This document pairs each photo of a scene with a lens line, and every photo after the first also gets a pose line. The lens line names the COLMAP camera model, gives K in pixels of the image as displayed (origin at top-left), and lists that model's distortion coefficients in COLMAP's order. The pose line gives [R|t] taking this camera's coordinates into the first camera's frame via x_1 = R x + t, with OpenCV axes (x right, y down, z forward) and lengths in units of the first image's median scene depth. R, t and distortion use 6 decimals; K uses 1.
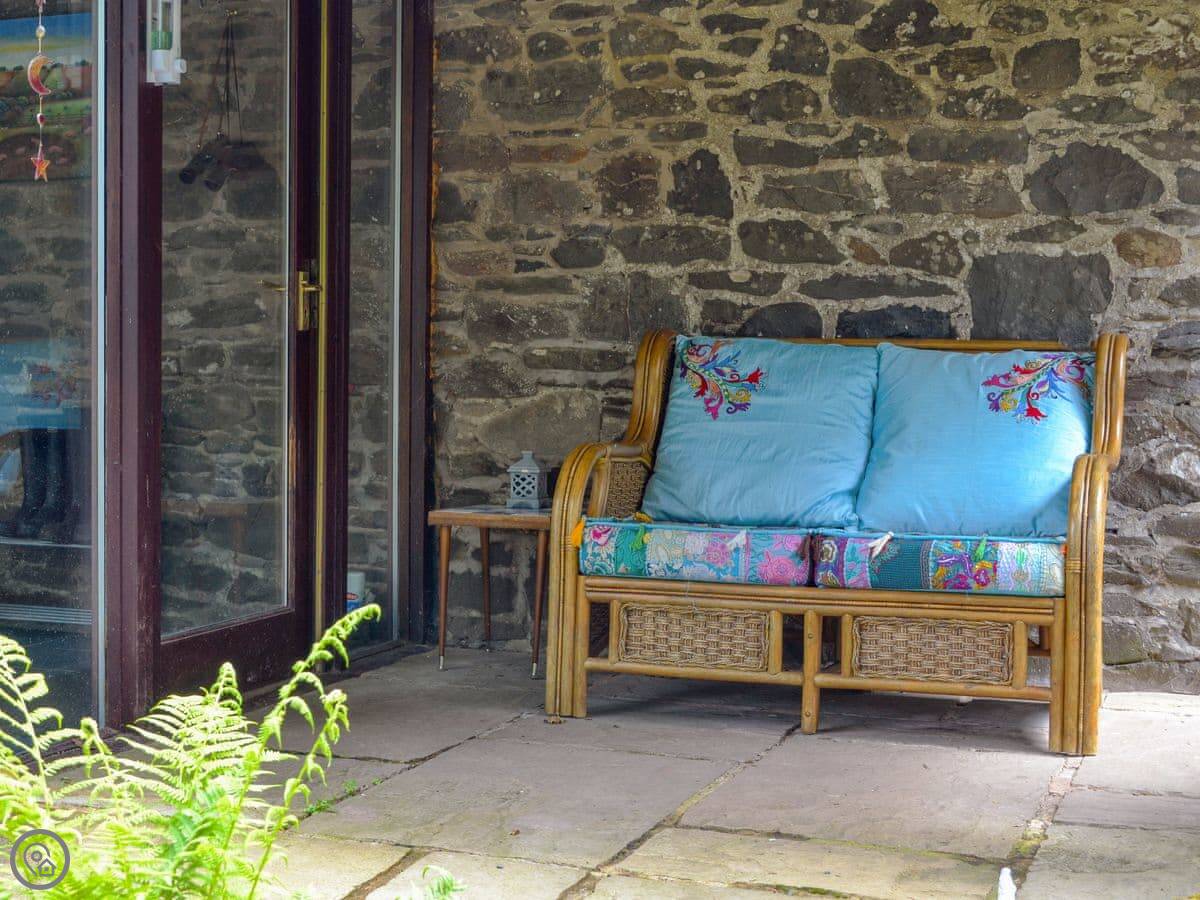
lens RADIAL K [[2090.5, 0, 600.0], [0, 2090.5, 504.4], [0, 0, 1]] dist [-0.030131, 0.047422]
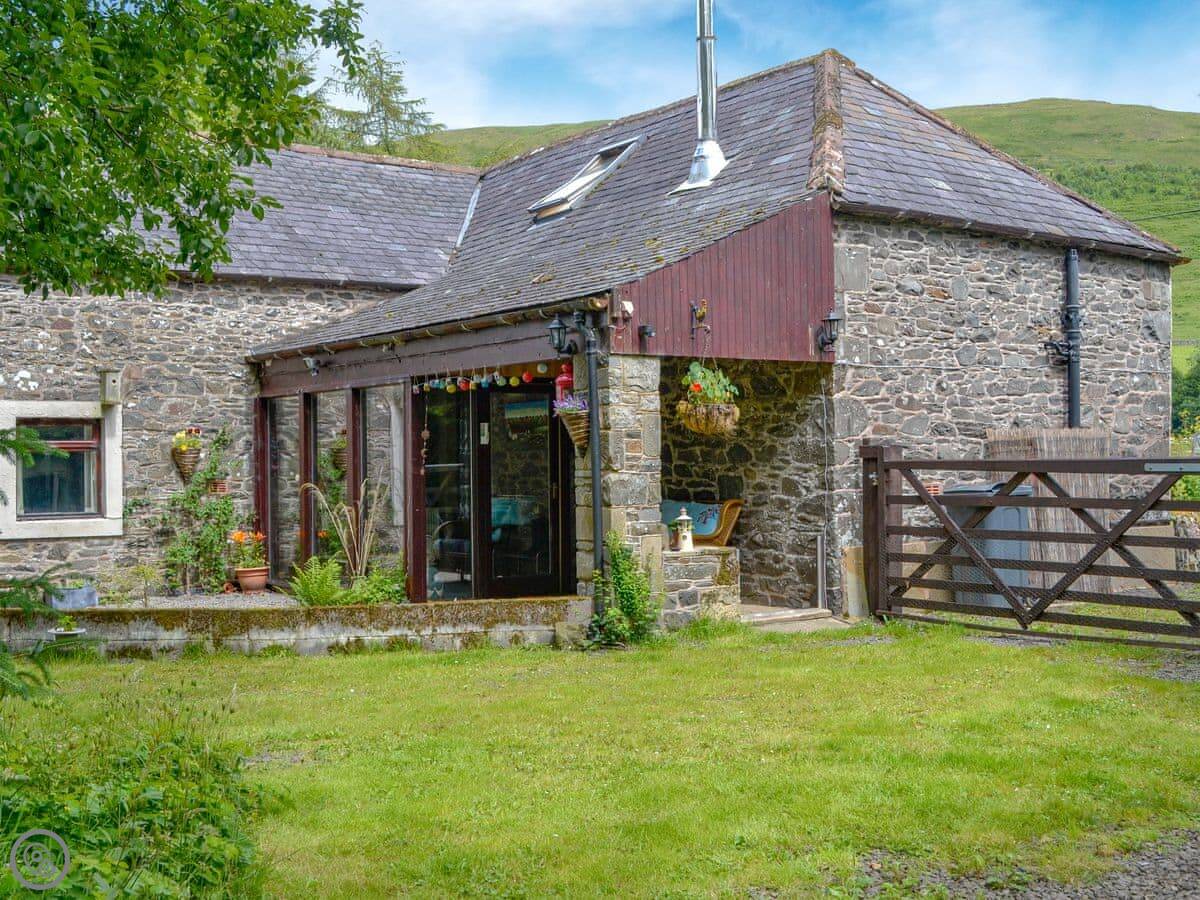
lens RADIAL K [[1517.4, 0, 600.0], [0, 1517.4, 450.0], [0, 0, 1]] dist [-0.070745, 0.015139]
pose [[0.832678, -0.021654, -0.553334, 1.373141], [-0.018935, 0.997538, -0.067531, 0.009988], [0.553434, 0.066709, 0.830217, -1.148355]]
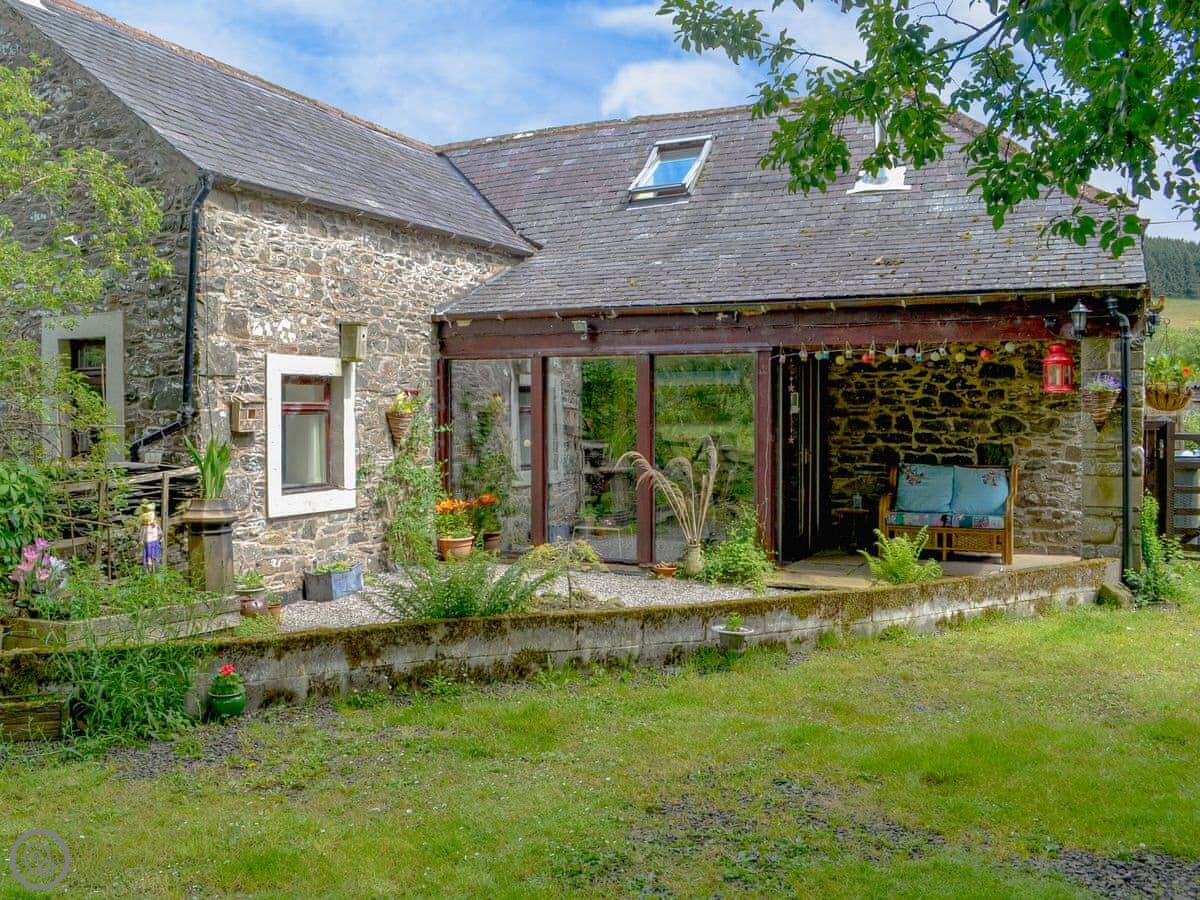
lens RADIAL K [[1187.6, 0, 604.1], [0, 1187.6, 425.4], [0, 0, 1]] dist [-0.073253, 0.000600]
pose [[0.996697, -0.006825, -0.080919, -0.336325], [0.002263, 0.998410, -0.056328, -0.029324], [0.081175, 0.055959, 0.995128, -1.244102]]
